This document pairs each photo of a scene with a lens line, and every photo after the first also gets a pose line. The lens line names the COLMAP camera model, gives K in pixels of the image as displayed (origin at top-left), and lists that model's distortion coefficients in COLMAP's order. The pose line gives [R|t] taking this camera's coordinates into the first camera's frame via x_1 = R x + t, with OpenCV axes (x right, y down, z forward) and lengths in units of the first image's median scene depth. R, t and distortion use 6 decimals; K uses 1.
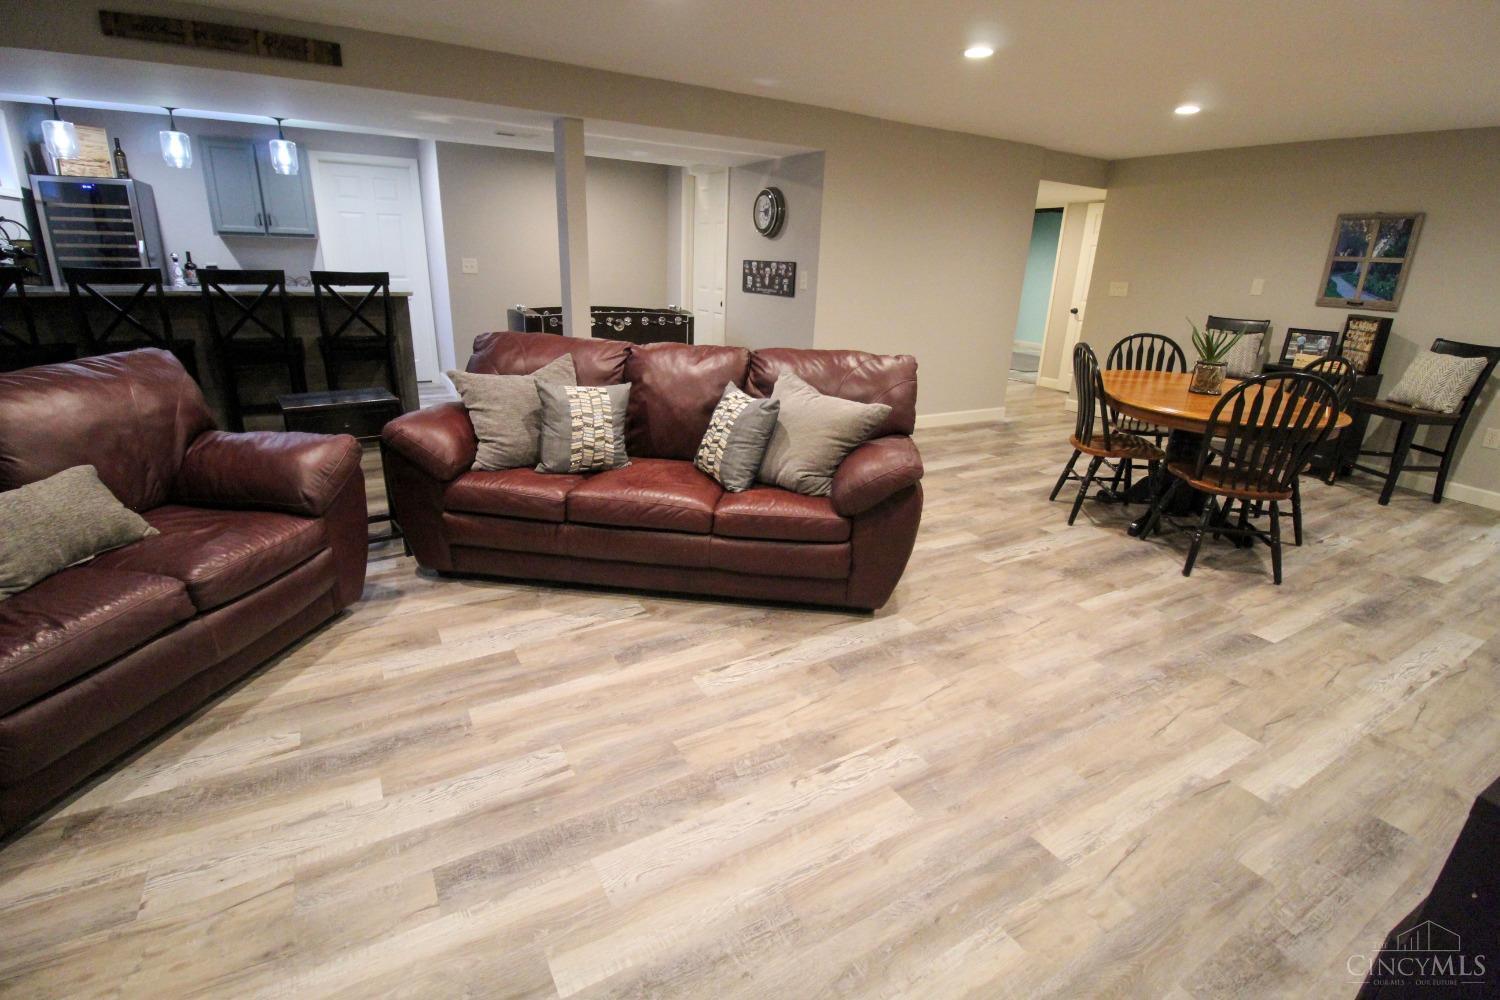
lens RADIAL K [[692.3, 0, 751.7], [0, 692.3, 489.6], [0, 0, 1]] dist [-0.005704, -0.009800]
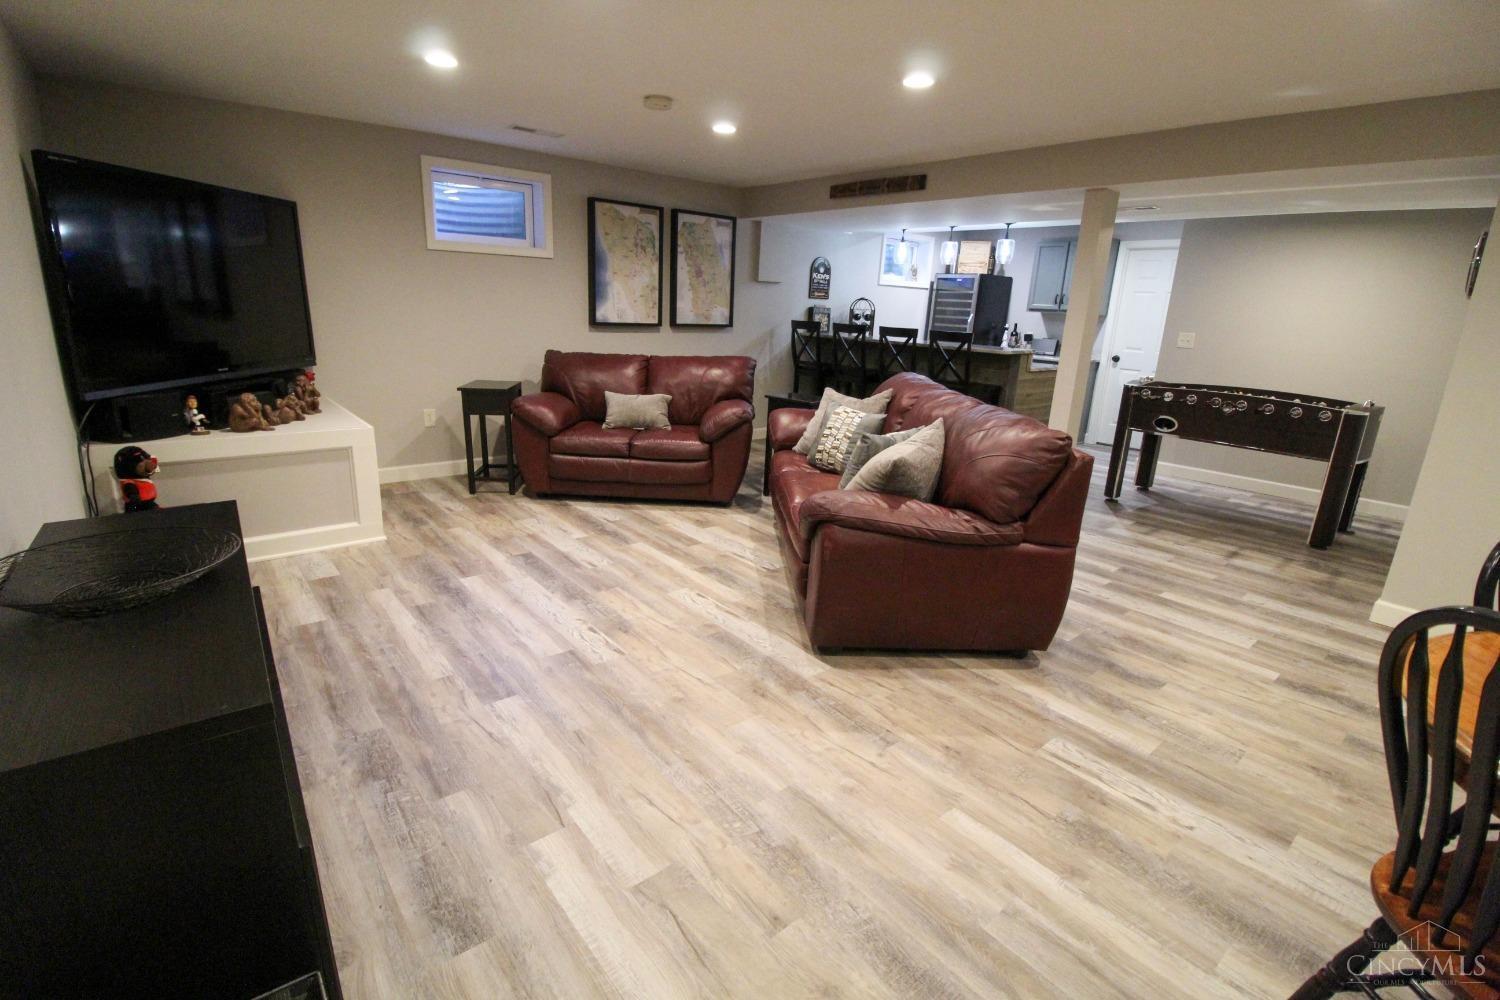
lens RADIAL K [[692.3, 0, 749.2], [0, 692.3, 494.7], [0, 0, 1]] dist [-0.005704, -0.009800]
pose [[0.160414, 0.234295, -0.958840, 0.940052], [-0.347047, 0.922783, 0.167423, -0.142327], [0.924027, 0.305905, 0.229339, 0.543867]]
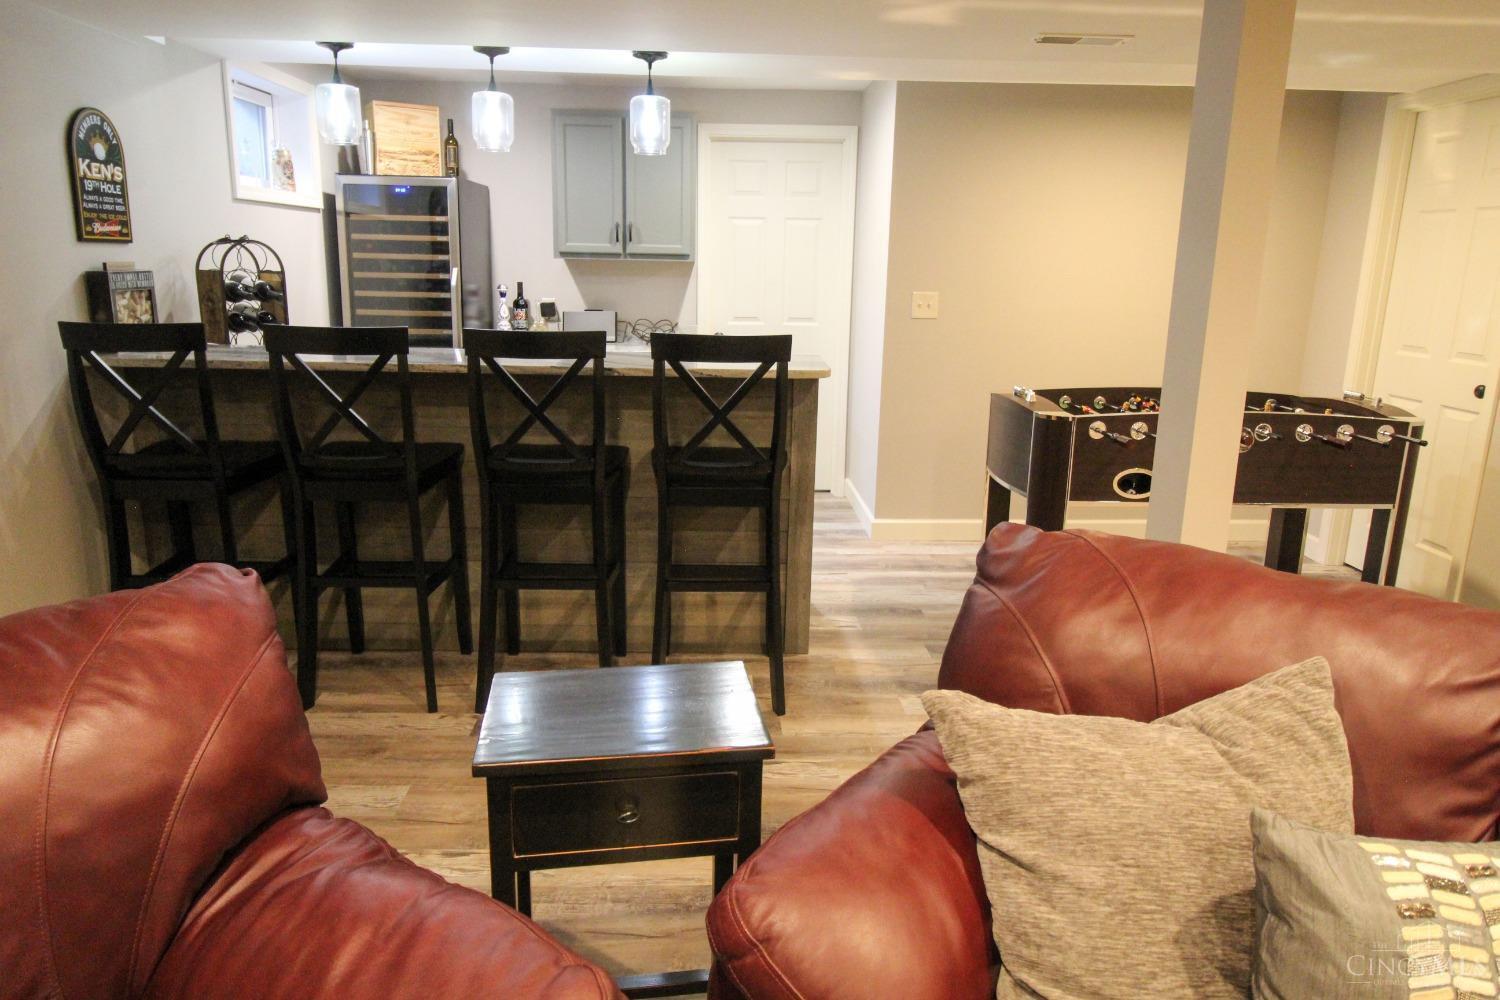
lens RADIAL K [[995.5, 0, 746.3], [0, 995.5, 490.9], [0, 0, 1]] dist [0.004330, -0.006622]
pose [[0.875180, 0.089784, -0.475394, -0.286182], [-0.139725, 0.987663, -0.070697, -0.204811], [0.463181, 0.128297, 0.876928, 0.522344]]
